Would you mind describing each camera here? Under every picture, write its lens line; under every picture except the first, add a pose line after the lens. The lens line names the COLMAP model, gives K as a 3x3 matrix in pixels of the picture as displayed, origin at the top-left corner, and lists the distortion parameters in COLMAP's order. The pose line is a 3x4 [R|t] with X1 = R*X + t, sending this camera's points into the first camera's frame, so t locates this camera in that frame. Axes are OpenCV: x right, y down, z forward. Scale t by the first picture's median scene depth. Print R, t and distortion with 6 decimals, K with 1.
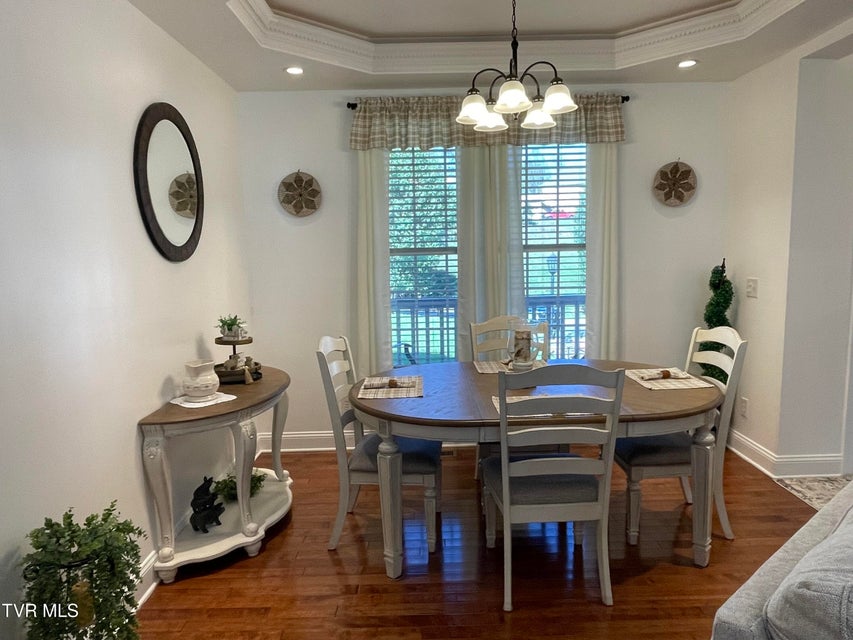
lens RADIAL K [[588.6, 0, 430.8], [0, 588.6, 324.6], [0, 0, 1]] dist [0.002455, -0.000773]
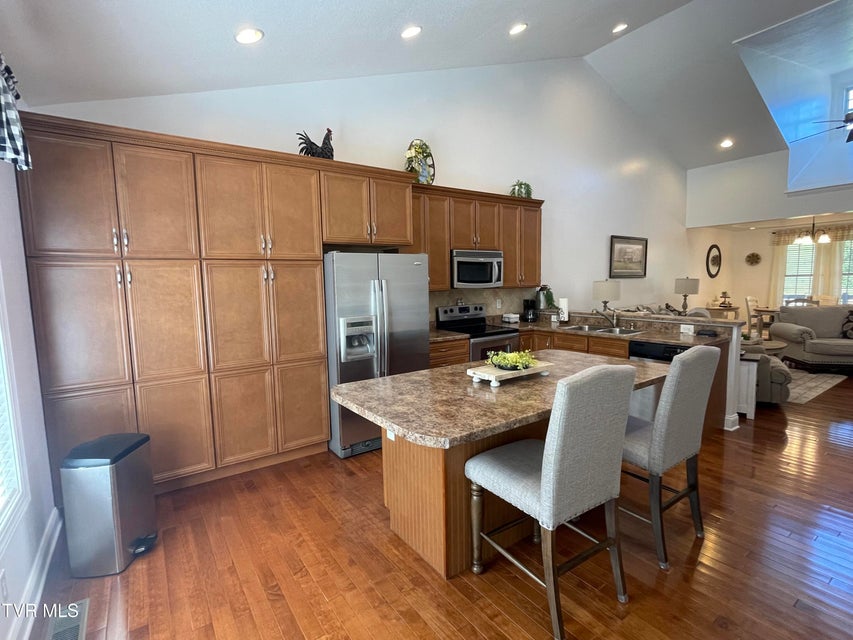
lens RADIAL K [[412.3, 0, 426.5], [0, 412.3, 320.0], [0, 0, 1]] dist [-0.000870, 0.000063]
pose [[0.556392, 0.087535, -0.826296, 0.919227], [-0.097220, 0.994463, 0.039886, 0.279538], [0.825213, 0.058140, 0.561822, -2.388185]]
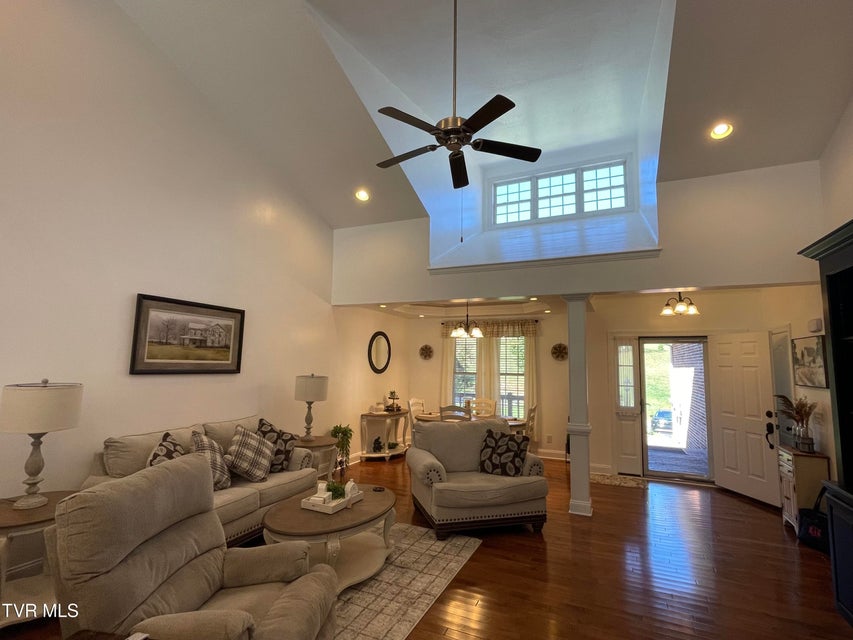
lens RADIAL K [[412.3, 0, 426.5], [0, 412.3, 320.0], [0, 0, 1]] dist [-0.000870, 0.000063]
pose [[0.900501, -0.006453, -0.434806, 0.844852], [-0.094202, 0.973252, -0.209539, 0.067919], [0.424528, 0.229649, 0.875807, -1.054041]]
